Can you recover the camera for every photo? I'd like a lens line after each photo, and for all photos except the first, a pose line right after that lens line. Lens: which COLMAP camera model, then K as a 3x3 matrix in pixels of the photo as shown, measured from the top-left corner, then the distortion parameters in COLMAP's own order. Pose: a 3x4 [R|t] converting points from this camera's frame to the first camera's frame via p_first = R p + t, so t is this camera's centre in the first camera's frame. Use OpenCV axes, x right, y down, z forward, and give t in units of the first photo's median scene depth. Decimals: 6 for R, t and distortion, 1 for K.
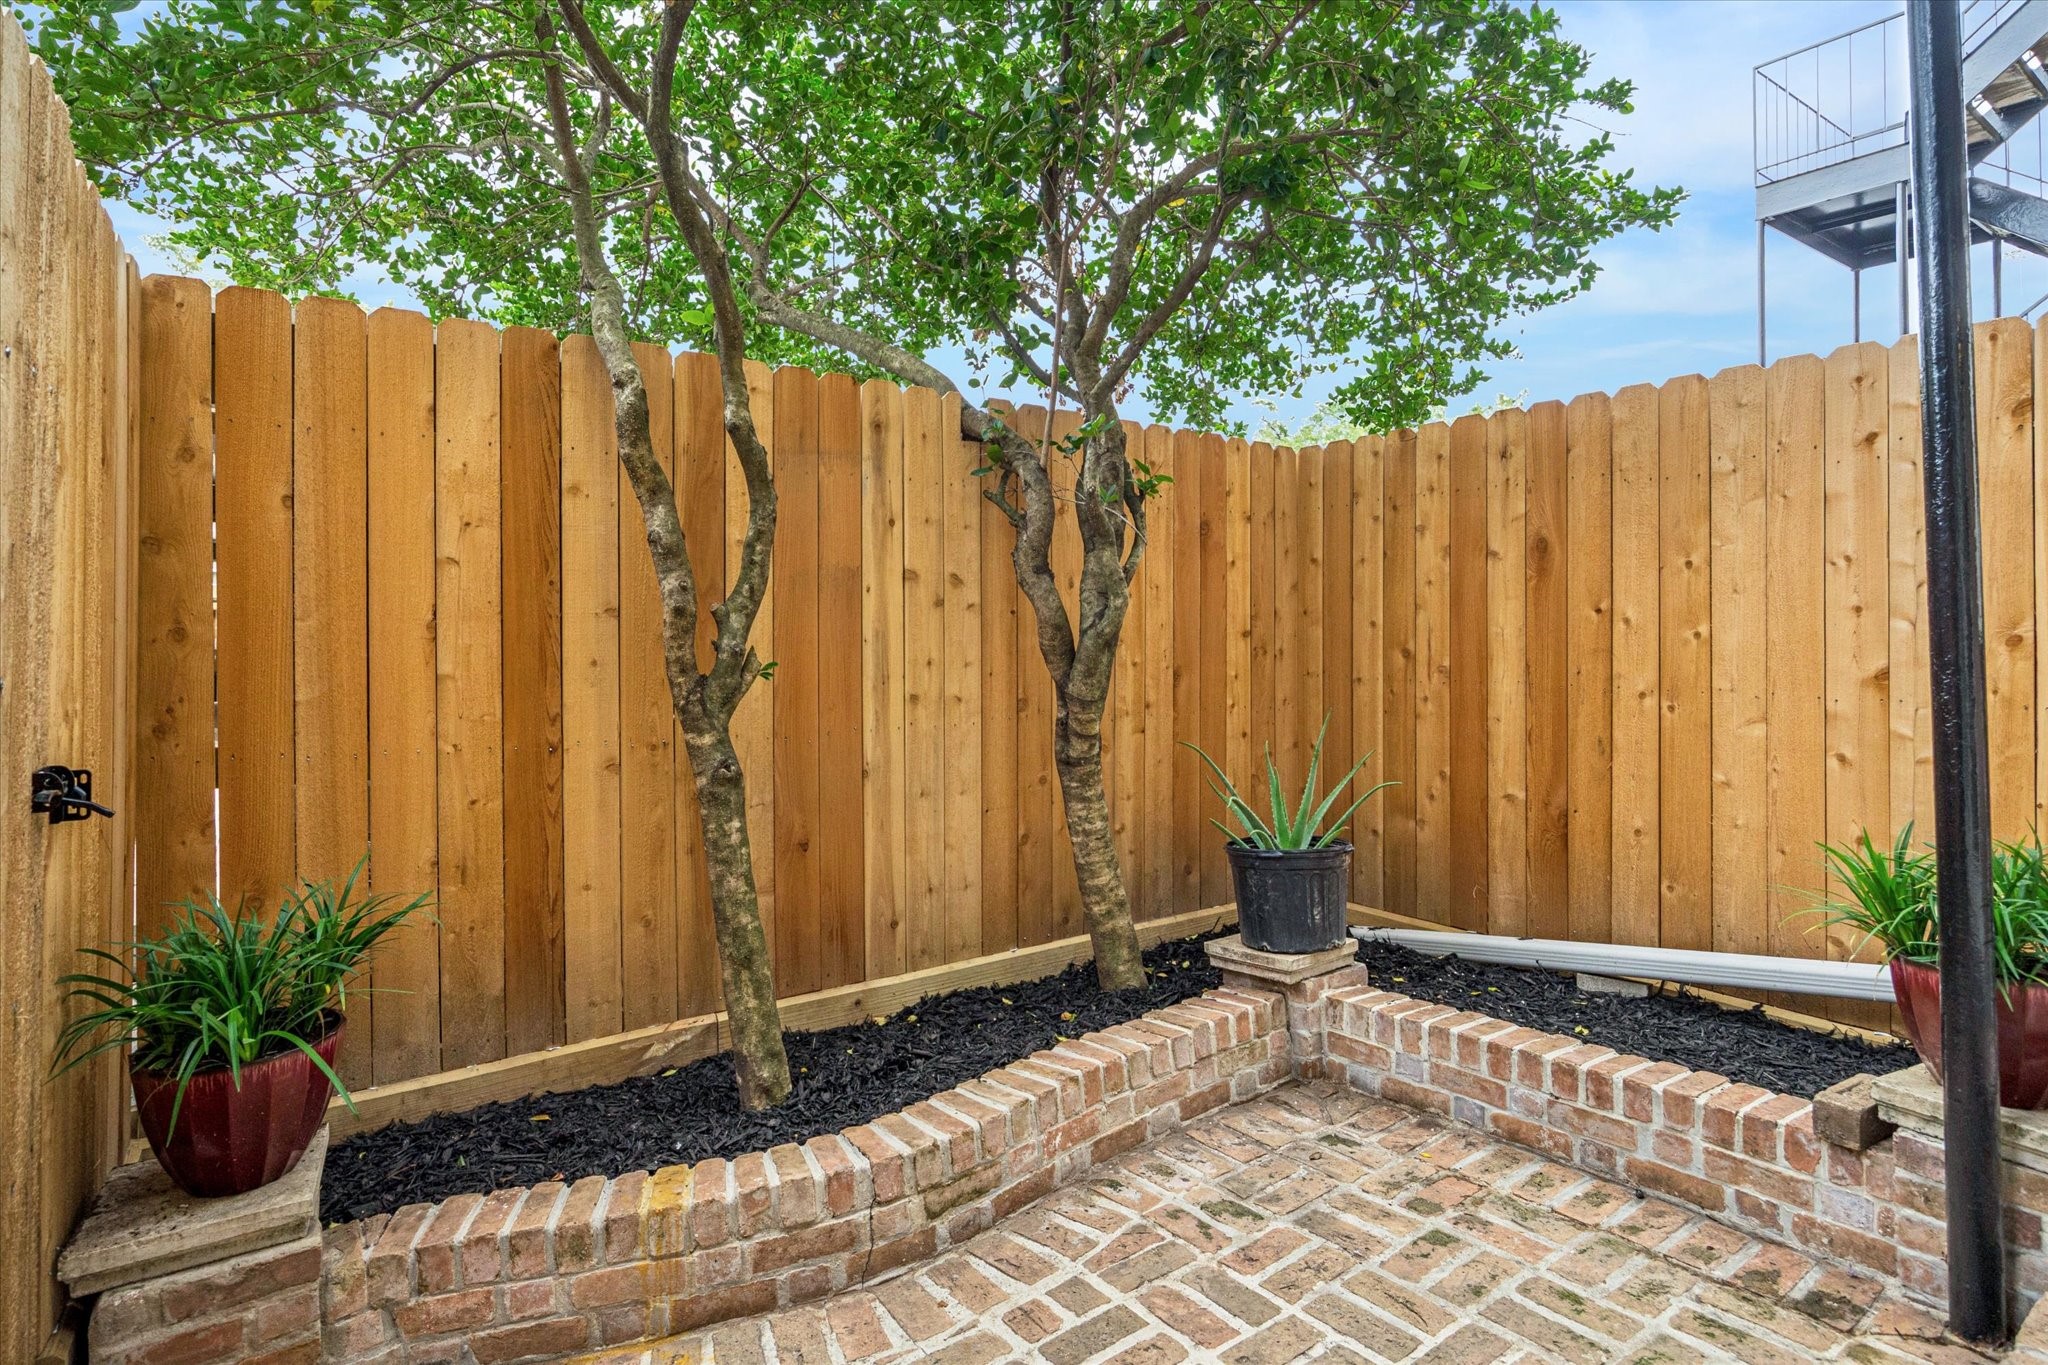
lens RADIAL K [[1128.3, 0, 1024.0], [0, 1128.3, 682.5], [0, 0, 1]] dist [-0.000496, -0.000004]
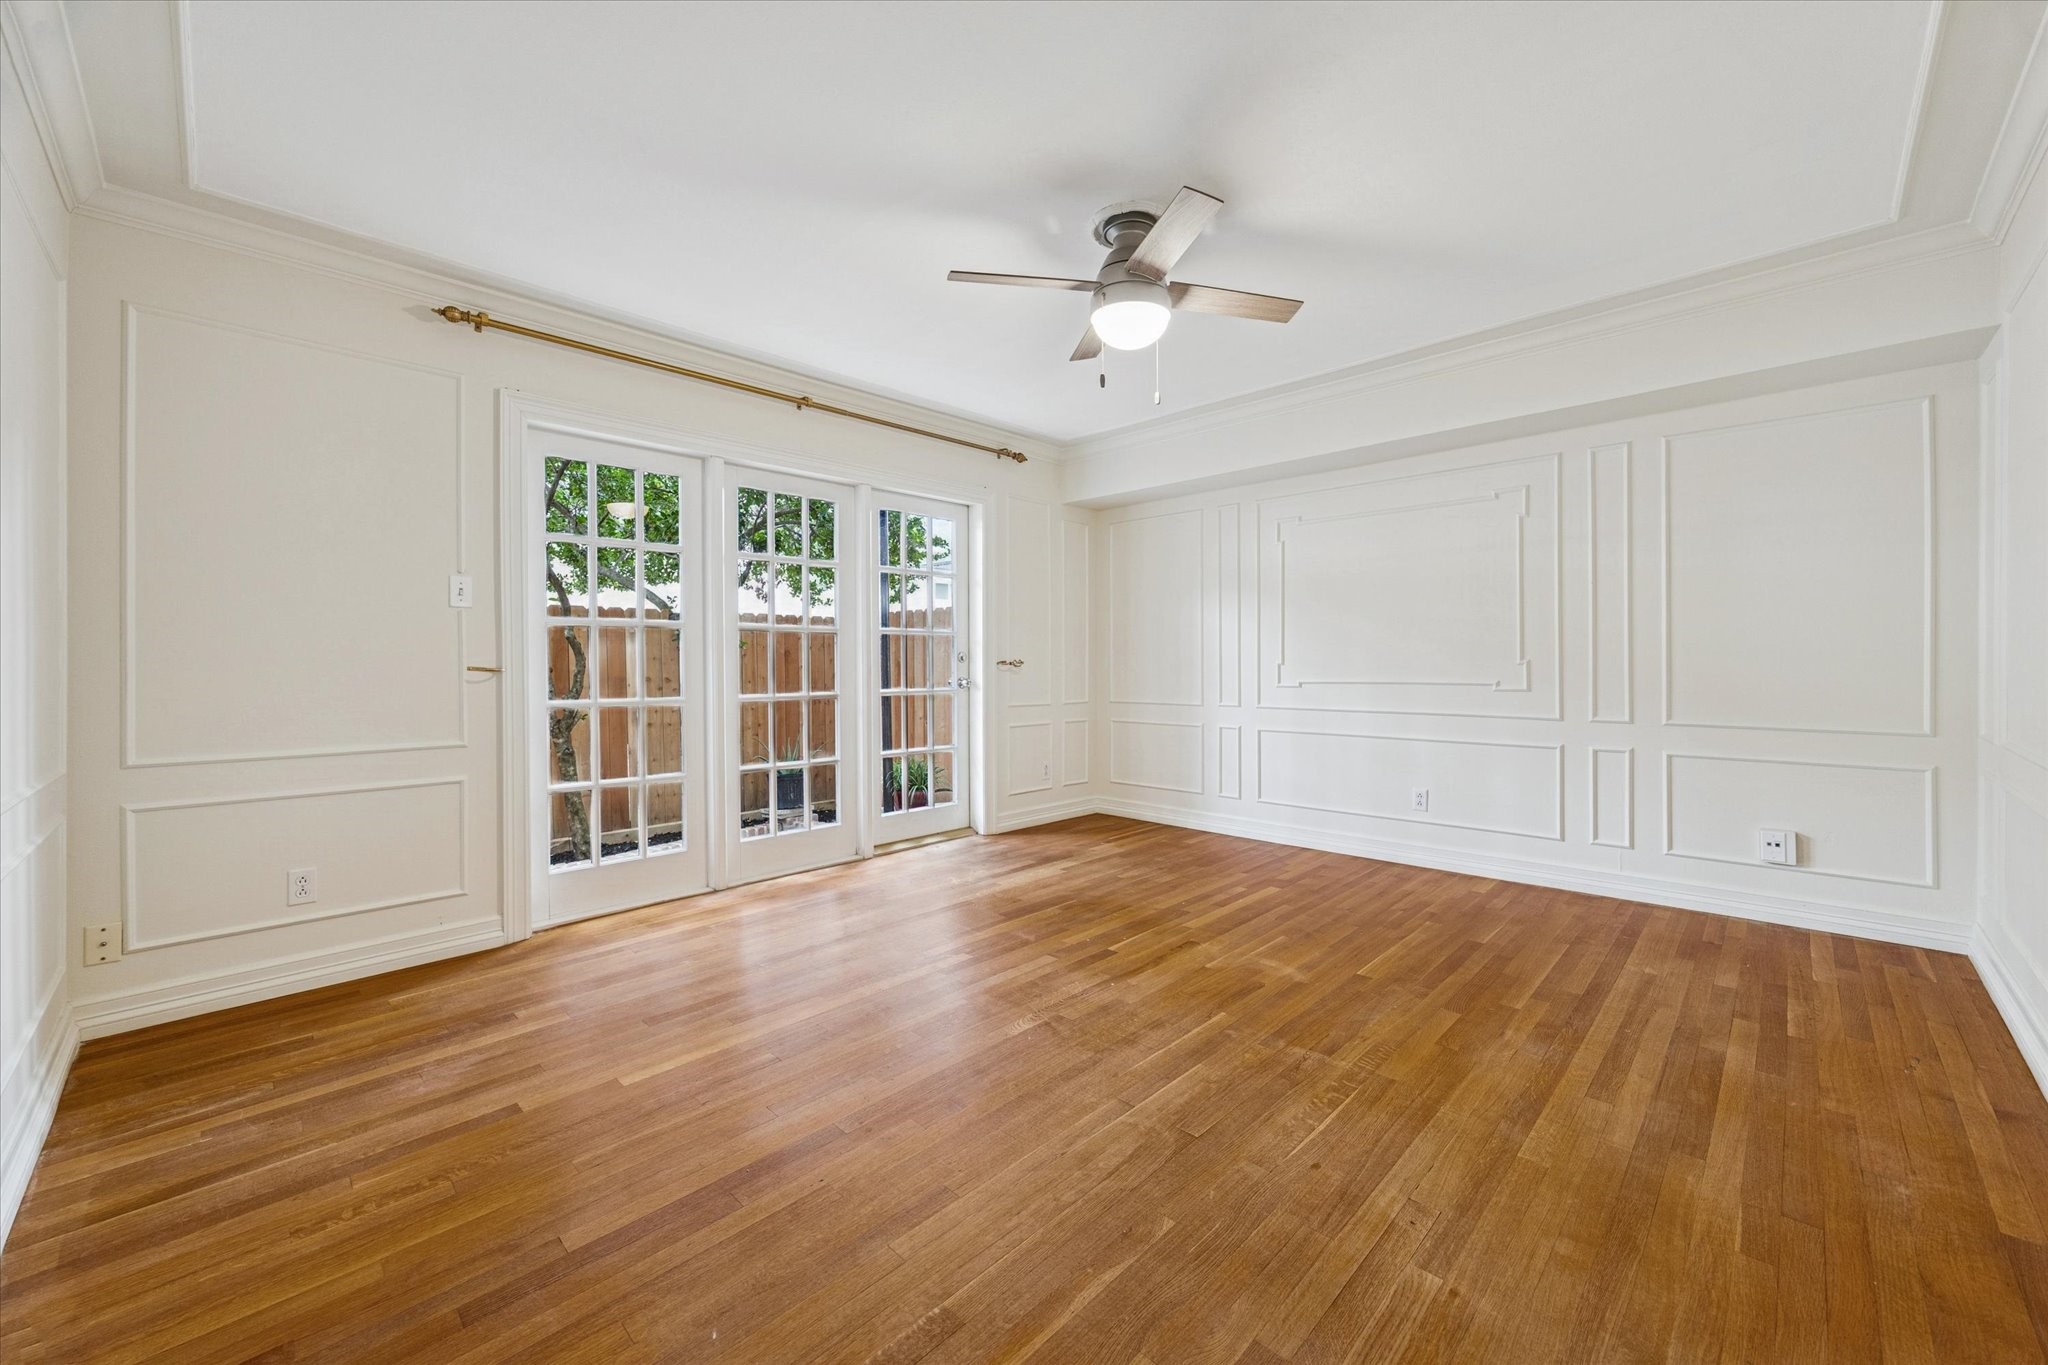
lens RADIAL K [[789.9, 0, 1027.8], [0, 789.9, 671.5], [0, 0, 1]] dist [-0.000314, 0.000008]
pose [[0.988117, -0.003005, 0.153677, 0.543911], [0.003803, 0.999981, -0.004902, -0.103604], [-0.153659, 0.005428, 0.988109, -1.110596]]
